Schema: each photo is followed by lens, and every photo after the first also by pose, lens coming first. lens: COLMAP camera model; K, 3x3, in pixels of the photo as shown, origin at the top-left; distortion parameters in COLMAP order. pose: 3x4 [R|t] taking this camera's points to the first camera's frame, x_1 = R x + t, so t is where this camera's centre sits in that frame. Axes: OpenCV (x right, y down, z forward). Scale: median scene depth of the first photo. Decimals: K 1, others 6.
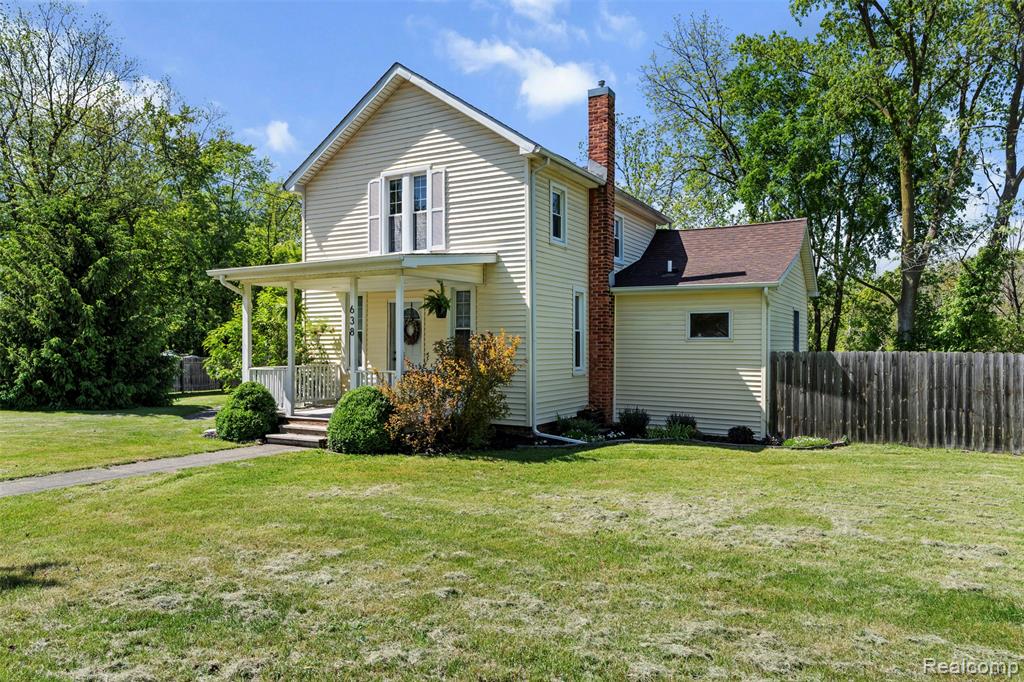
lens RADIAL K [[696.8, 0, 509.7], [0, 696.8, 348.0], [0, 0, 1]] dist [0.003310, -0.001063]
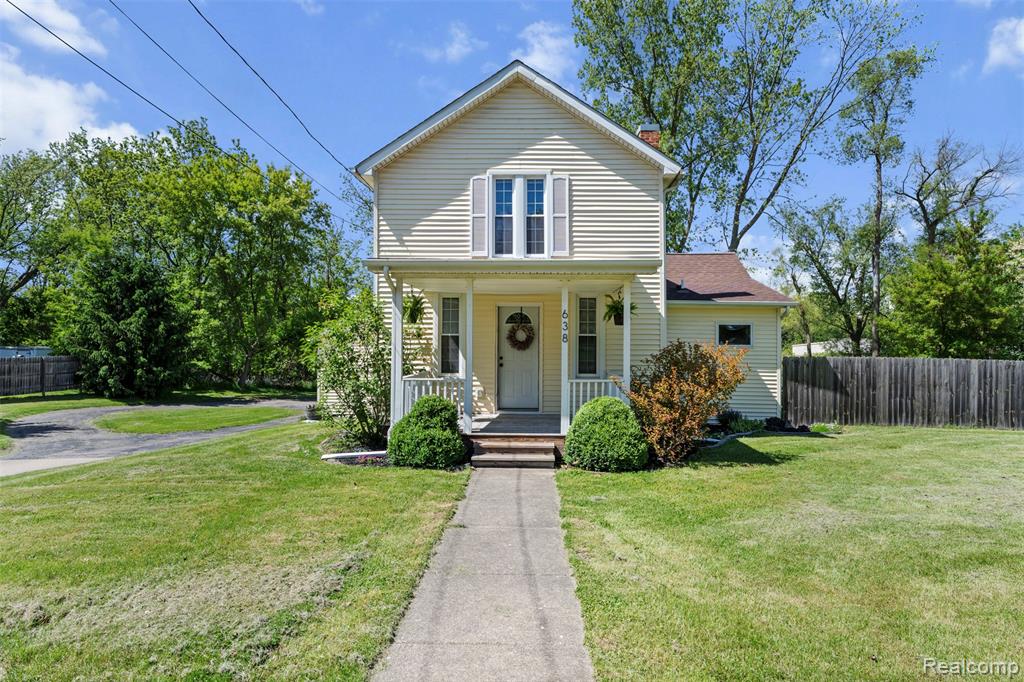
lens RADIAL K [[586.9, 0, 522.0], [0, 586.9, 334.7], [0, 0, 1]] dist [-0.003590, 0.001224]
pose [[0.881727, 0.014690, 0.471531, -0.548518], [-0.006014, 0.999784, -0.019901, -0.010451], [-0.471721, 0.014712, 0.881625, 0.287473]]
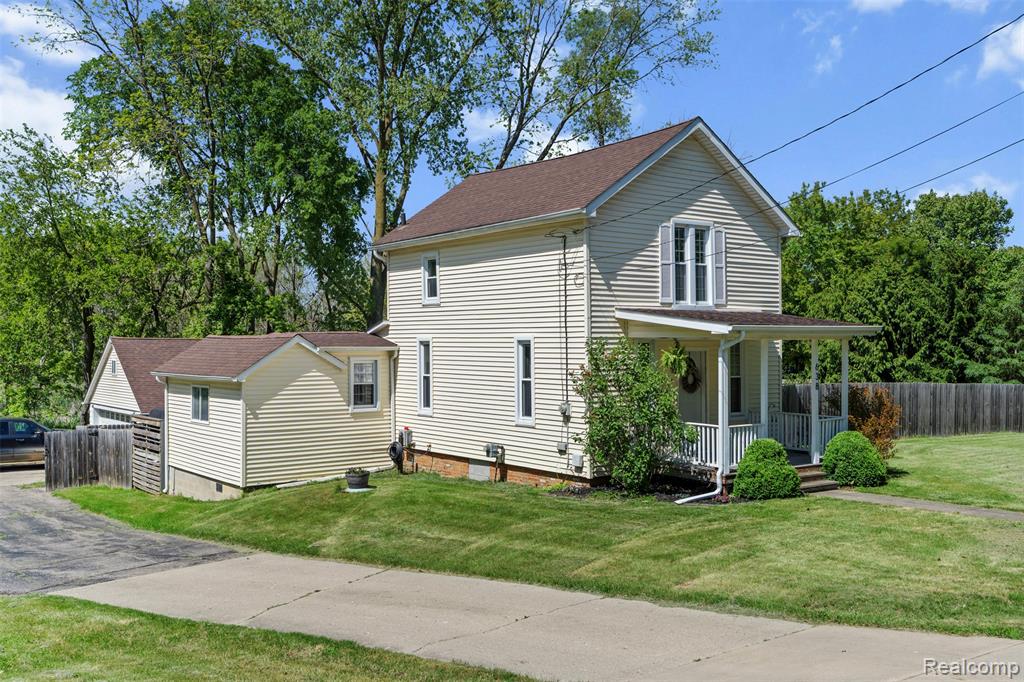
lens RADIAL K [[1009.7, 0, 509.5], [0, 1009.7, 340.2], [0, 0, 1]] dist [-0.010048, 0.000000]
pose [[0.403209, 0.003020, 0.915103, -1.656172], [0.002181, 0.999989, -0.004261, -0.079295], [-0.915105, 0.003714, 0.403198, 0.674937]]
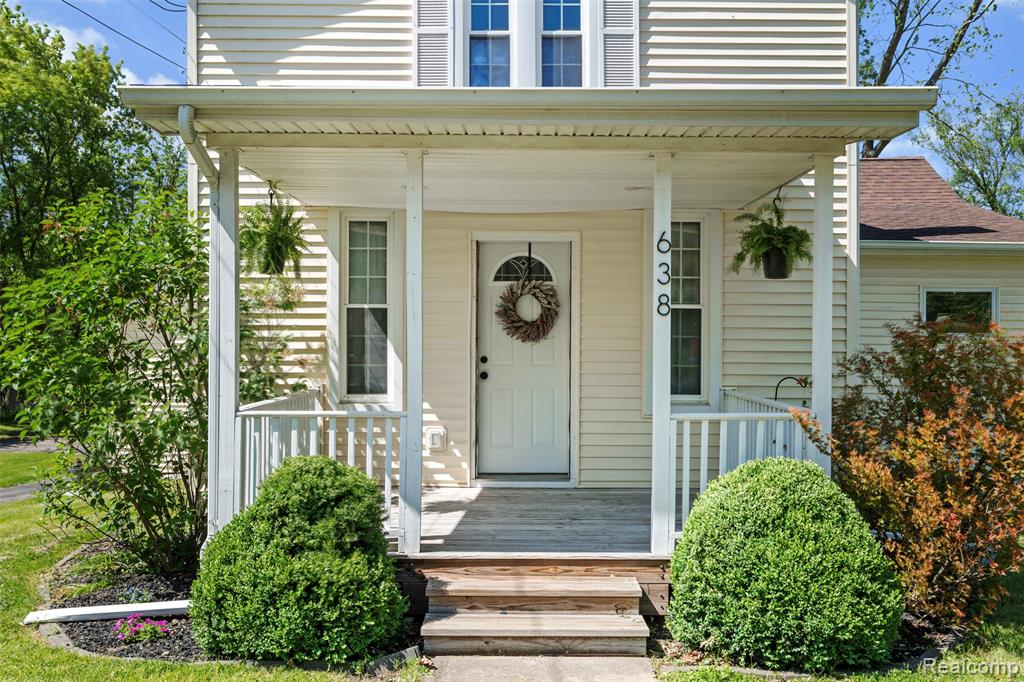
lens RADIAL K [[923.7, 0, 510.9], [0, 923.7, 345.4], [0, 0, 1]] dist [0.017267, 0.005846]
pose [[0.870078, 0.004322, 0.492895, -0.448067], [-0.004806, 0.999988, -0.000285, -0.002330], [-0.492891, -0.002121, 0.870089, 0.532969]]
